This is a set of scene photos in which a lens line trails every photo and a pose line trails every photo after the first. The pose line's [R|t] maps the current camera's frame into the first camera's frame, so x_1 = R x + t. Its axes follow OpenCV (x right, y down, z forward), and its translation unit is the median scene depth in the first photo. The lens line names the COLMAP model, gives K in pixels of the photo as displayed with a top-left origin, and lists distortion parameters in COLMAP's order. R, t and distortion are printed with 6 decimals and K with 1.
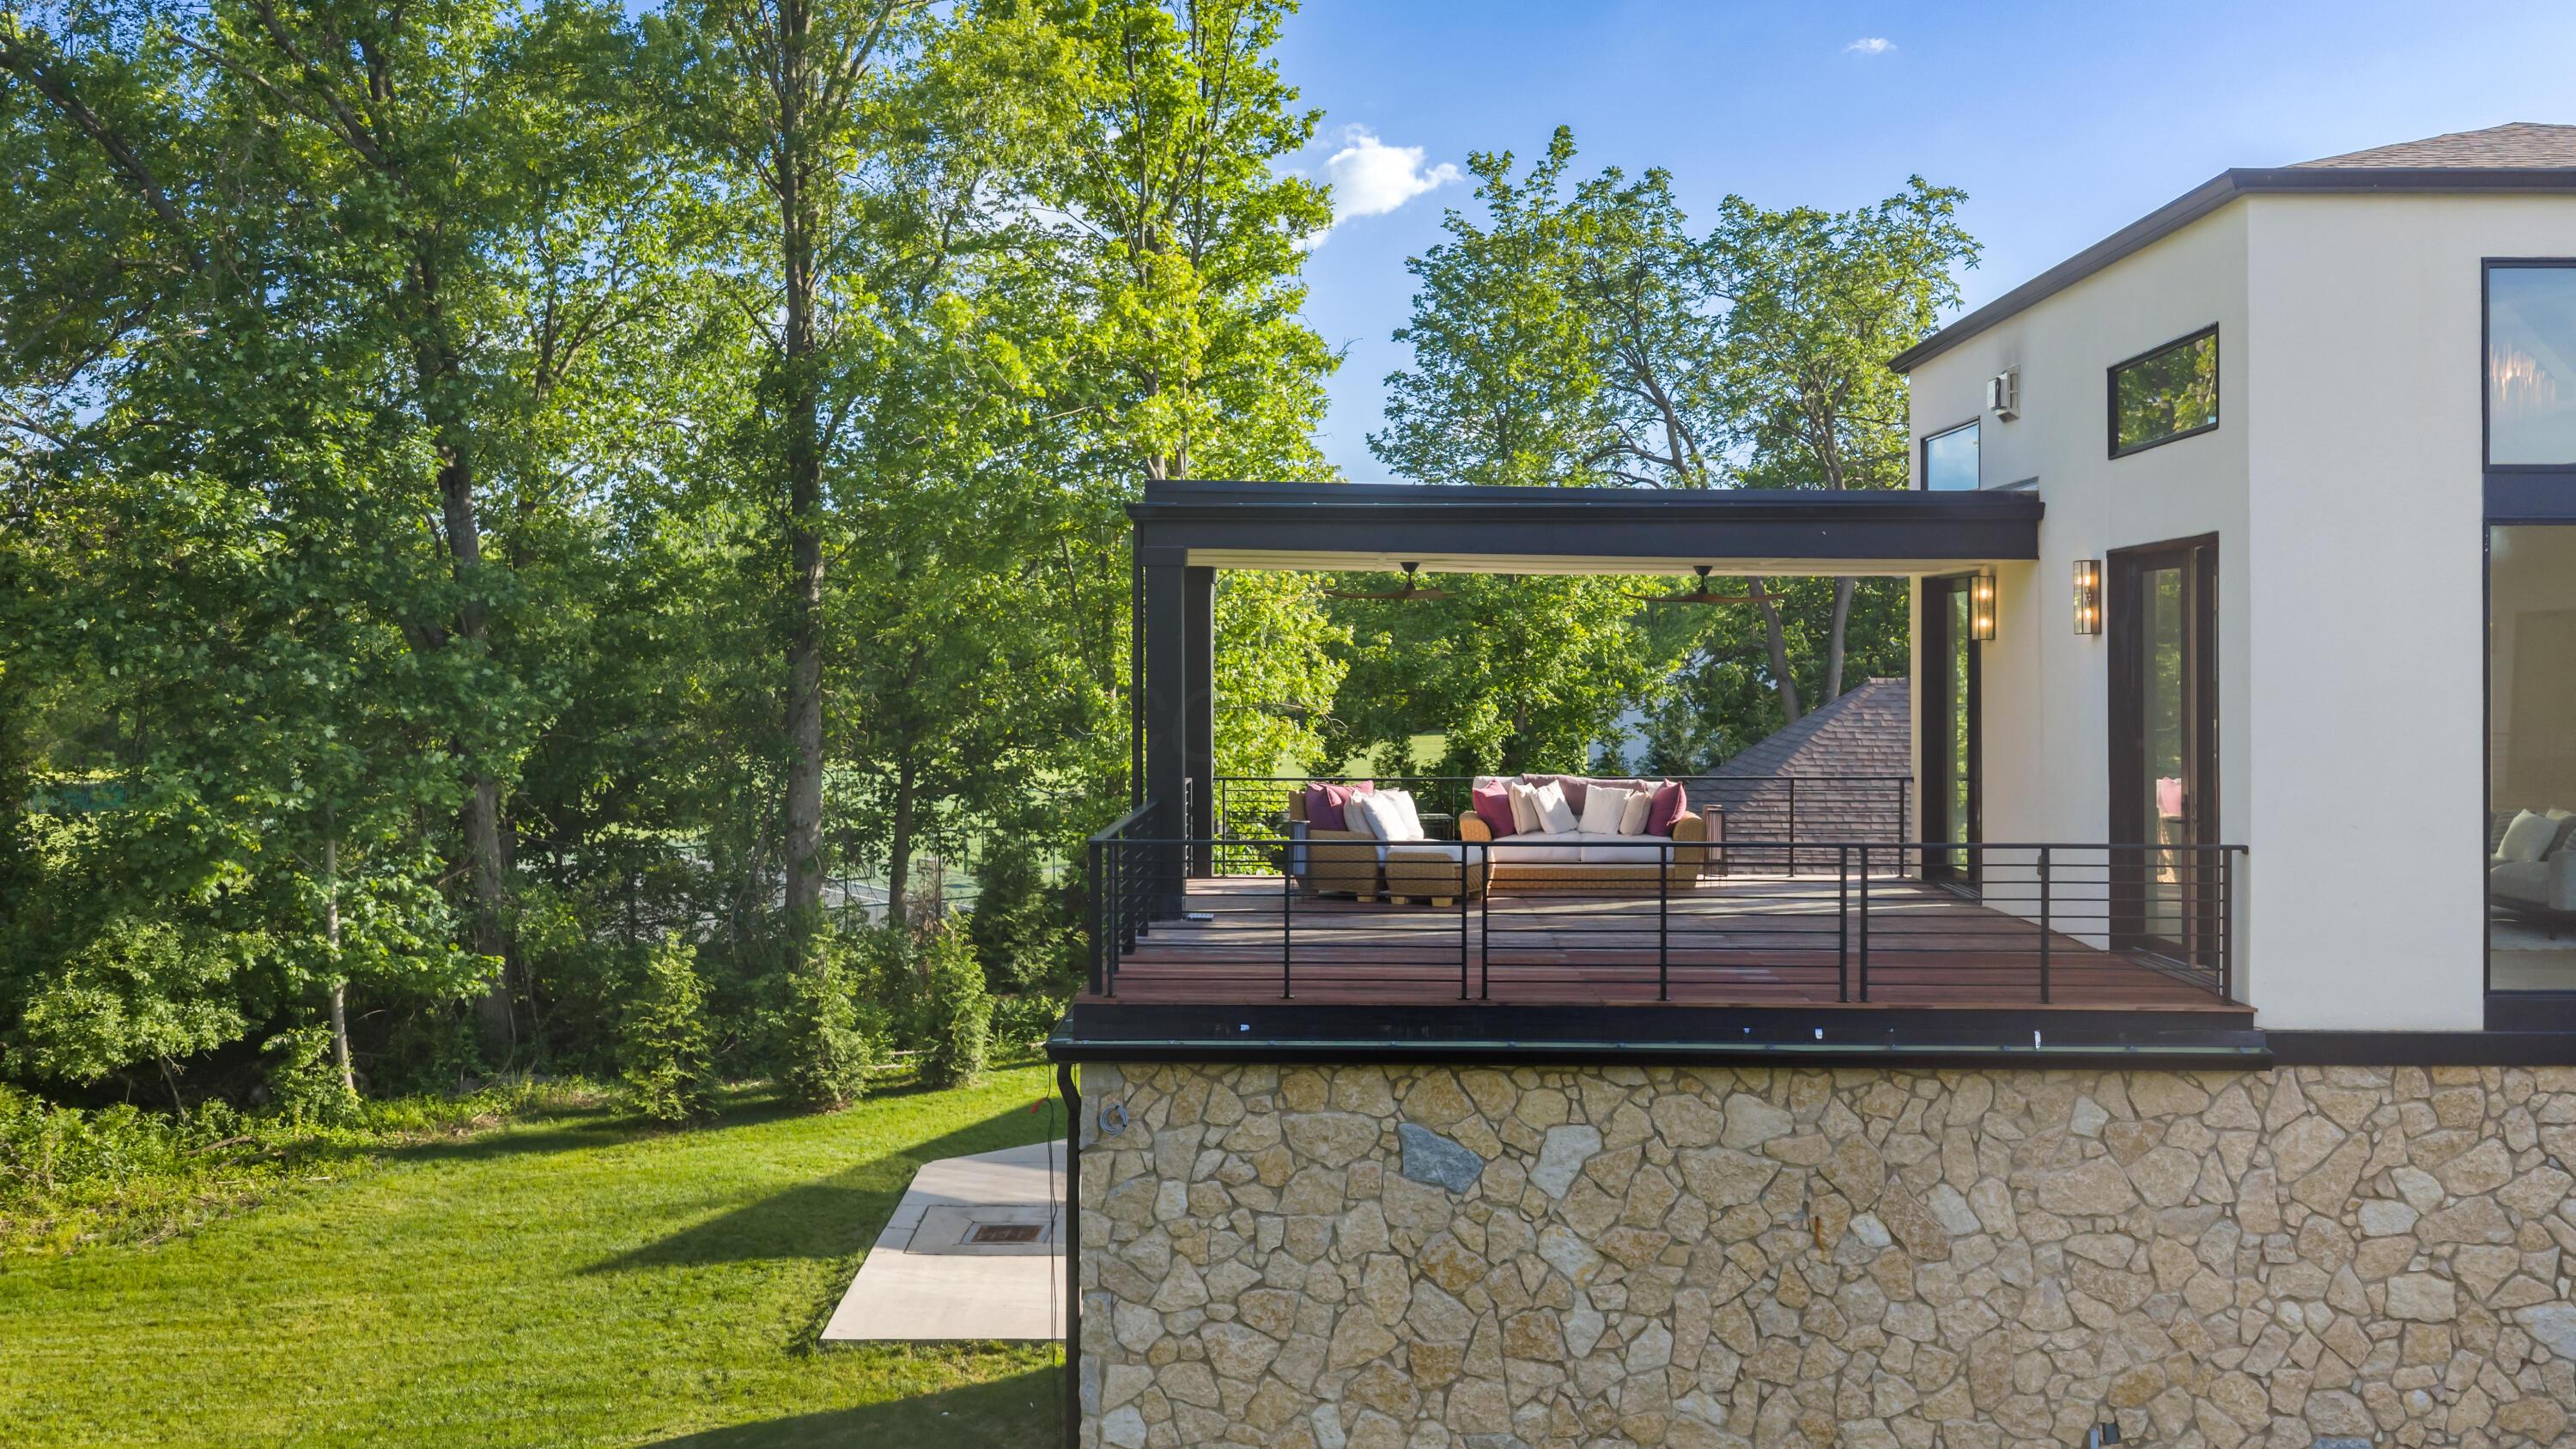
lens RADIAL K [[2162.8, 0, 1299.3], [0, 2162.8, 661.0], [0, 0, 1]] dist [0.033065, -0.073864]
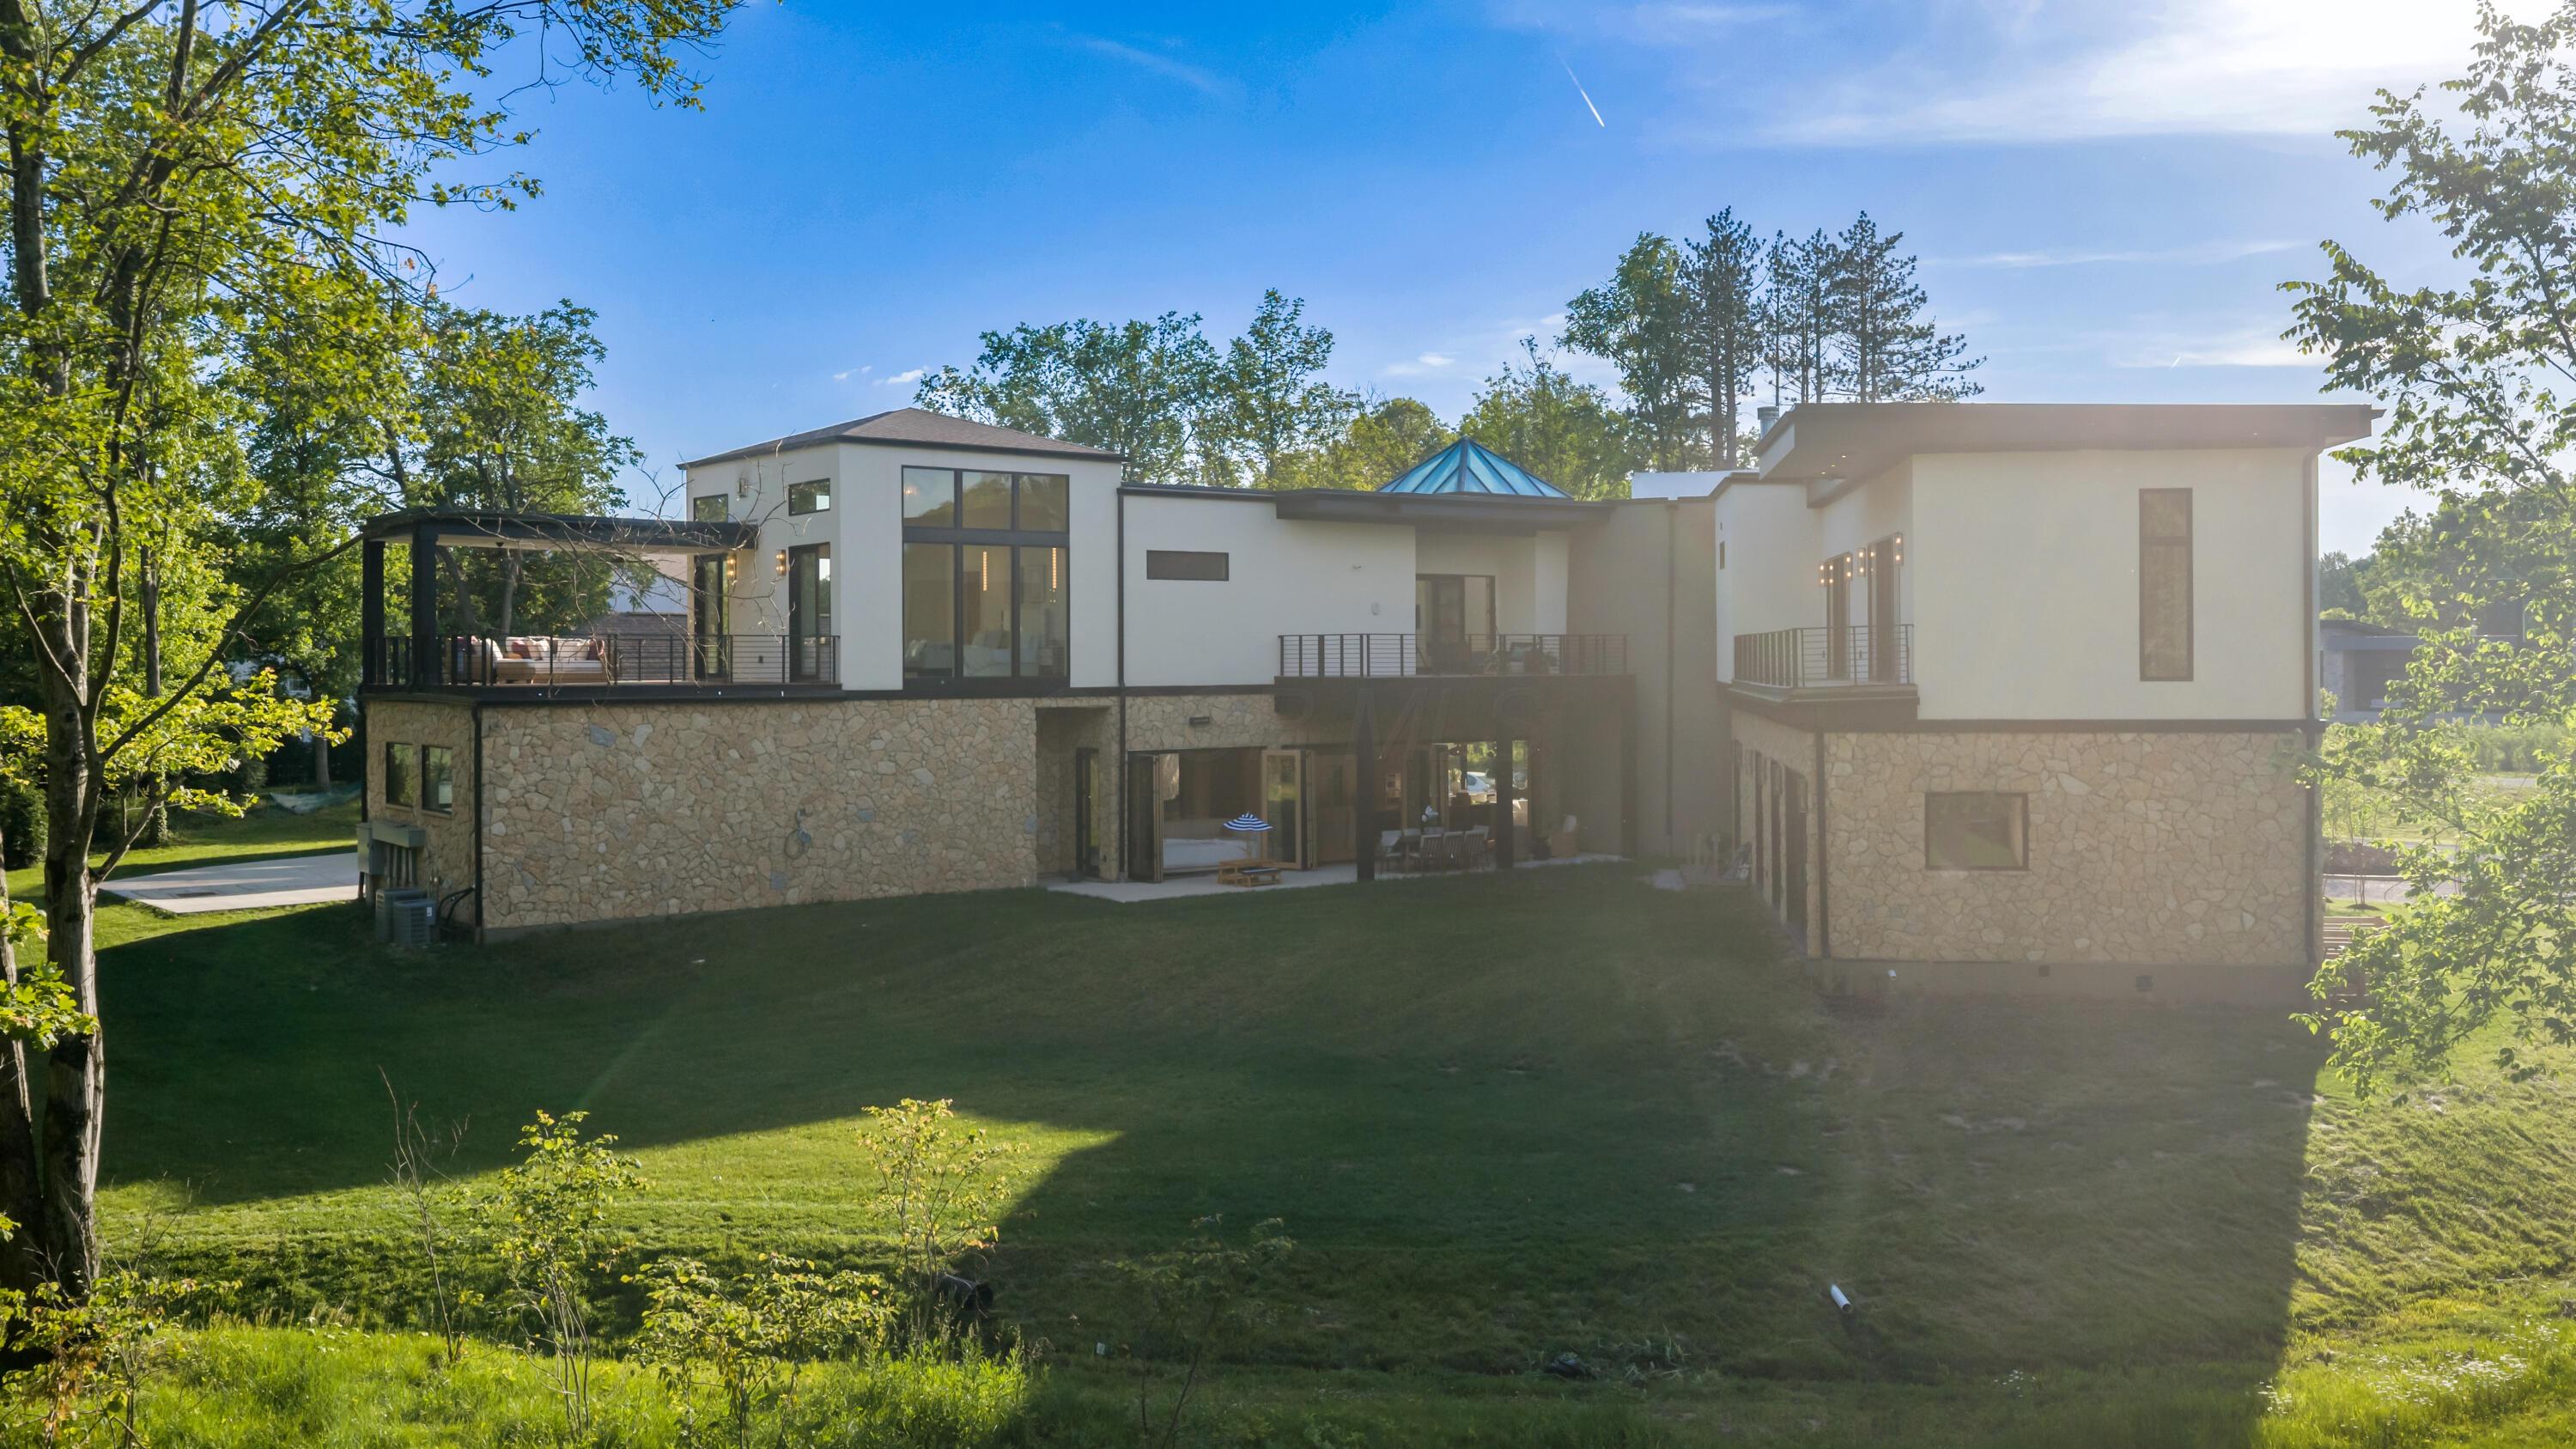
lens RADIAL K [[2140.2, 0, 1289.2], [0, 2140.2, 651.3], [0, 0, 1]] dist [0.010664, -0.001589]
pose [[0.775705, 0.000612, 0.631095, -0.489473], [0.001239, 0.999996, -0.002492, 0.051917], [-0.631094, 0.002715, 0.775702, -0.882285]]
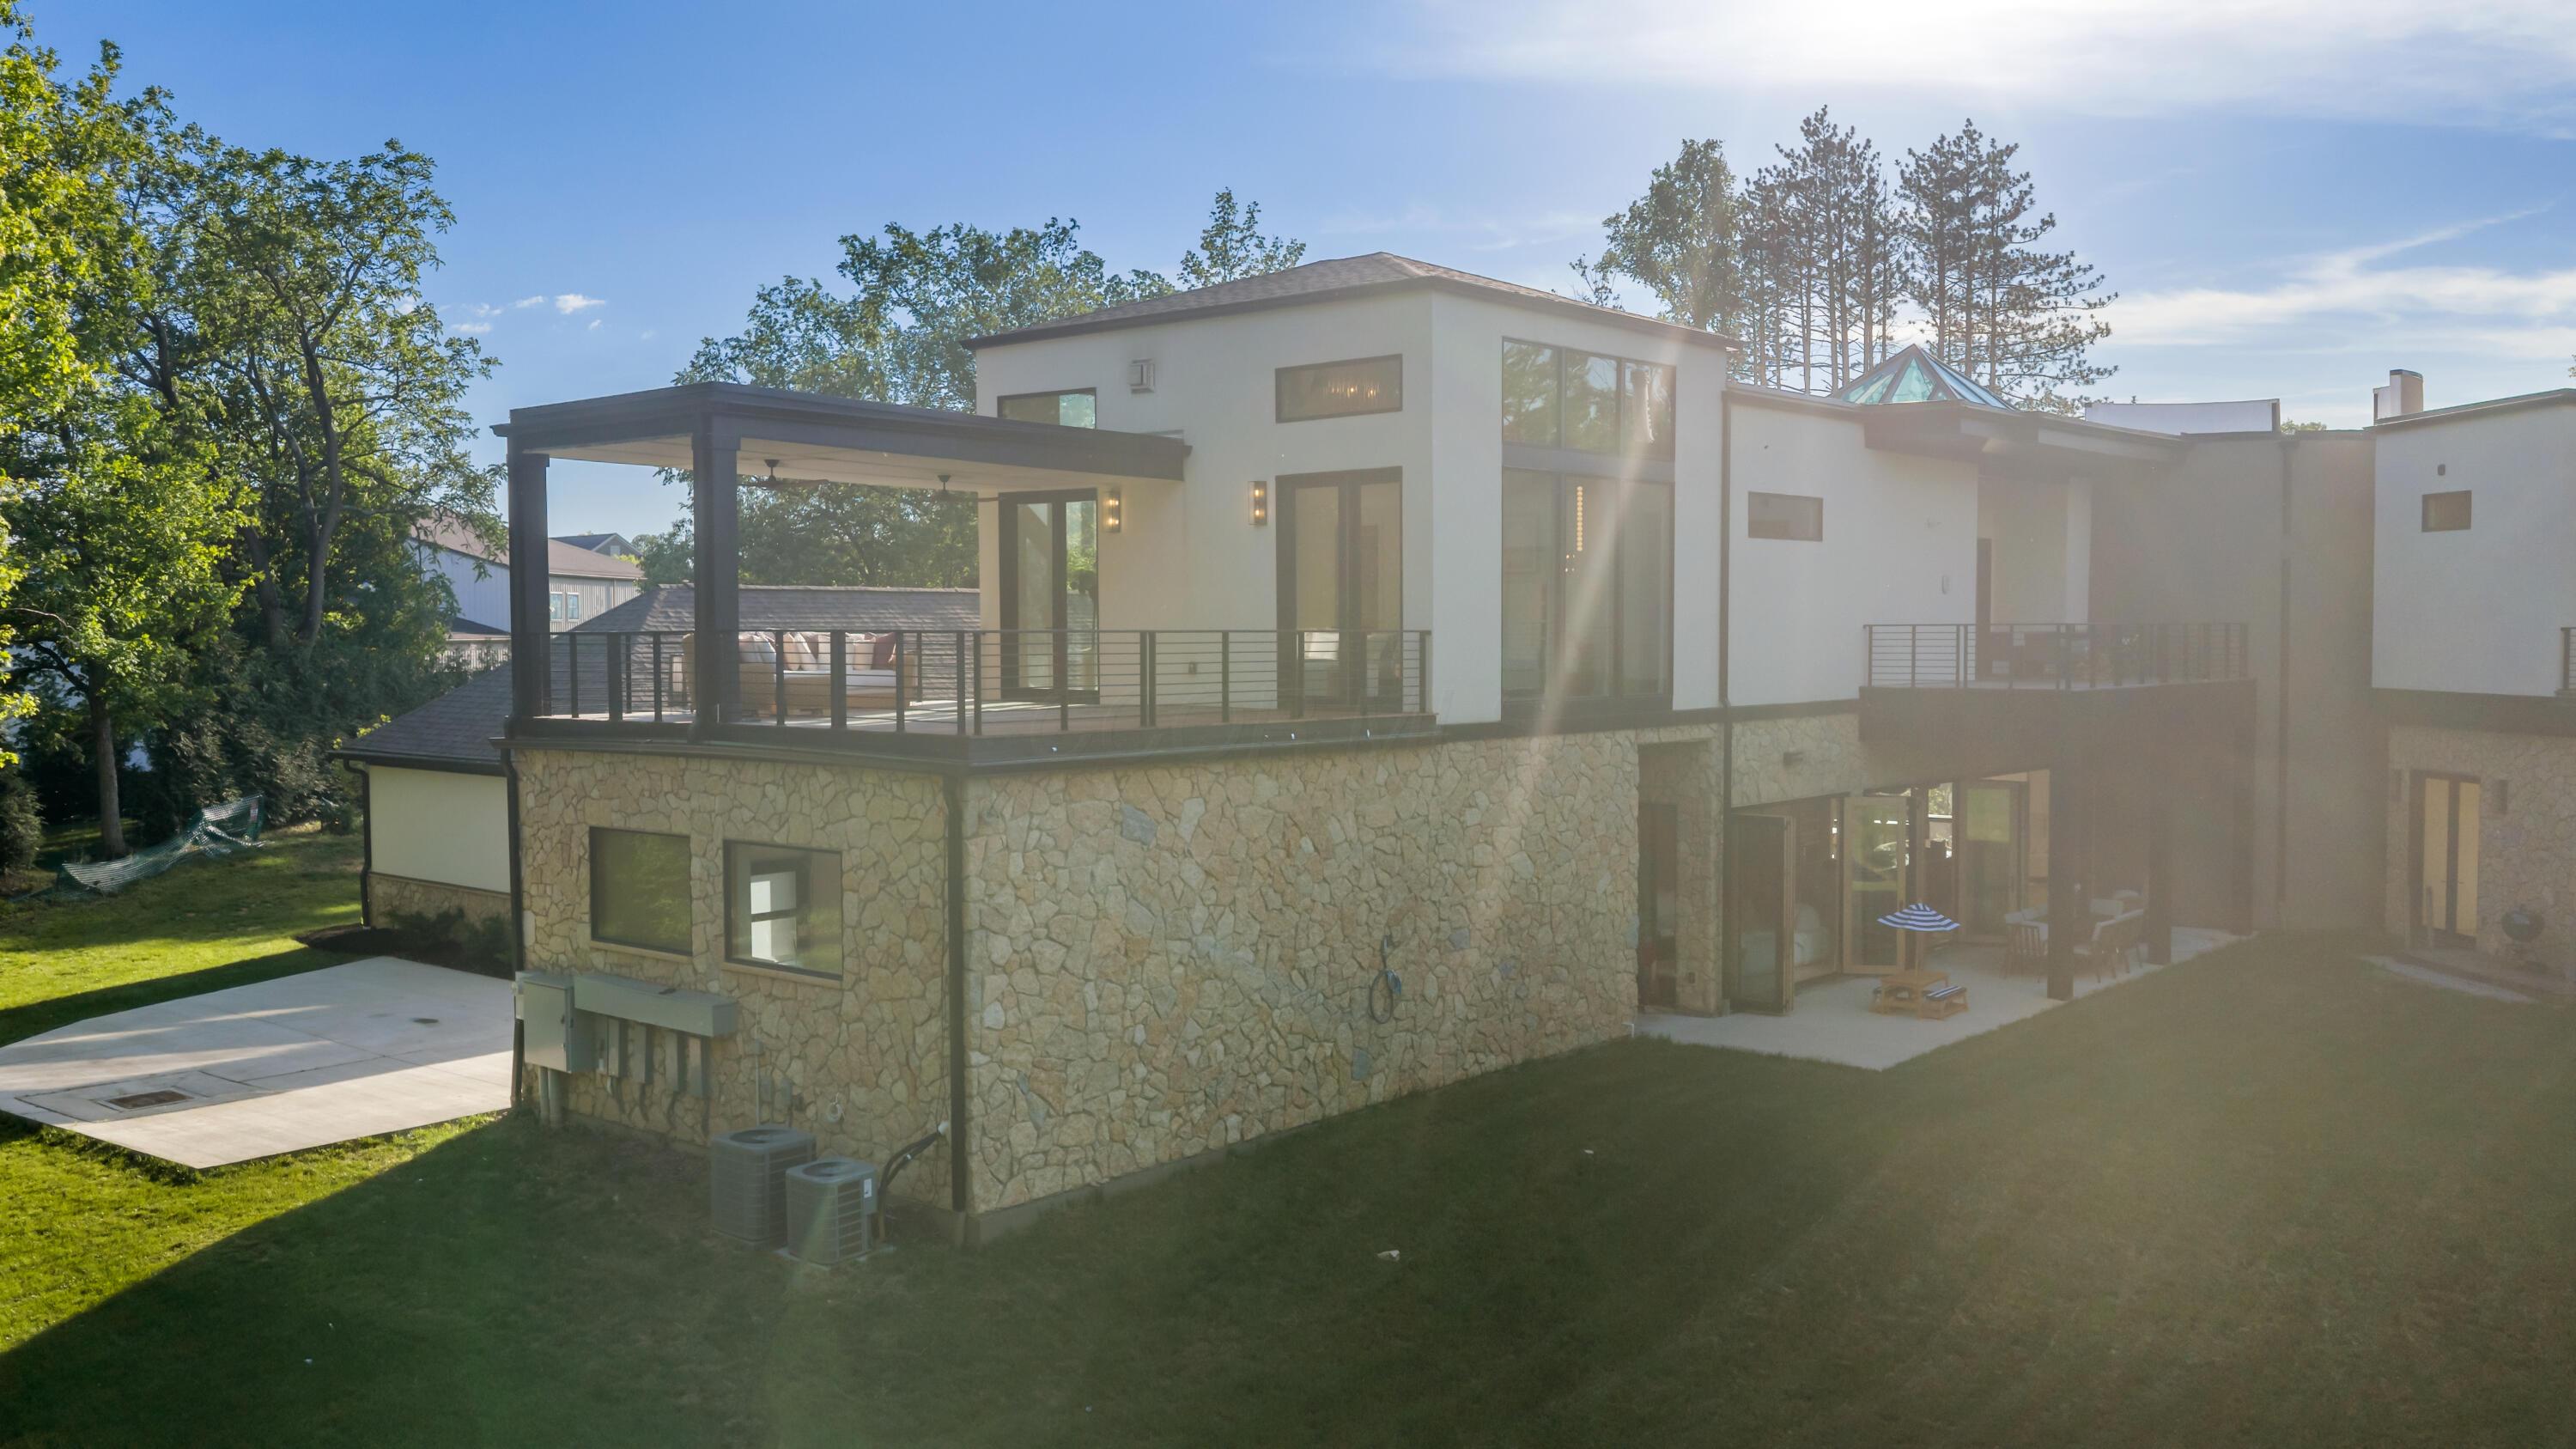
lens RADIAL K [[2124.6, 0, 1288.0], [0, 2124.6, 724.5], [0, 0, 1]] dist [0.013515, -0.001764]
pose [[0.627933, -0.035998, 0.777435, -0.490003], [0.000898, 0.998963, 0.045531, 0.036223], [-0.778267, -0.027892, 0.627314, -0.039851]]
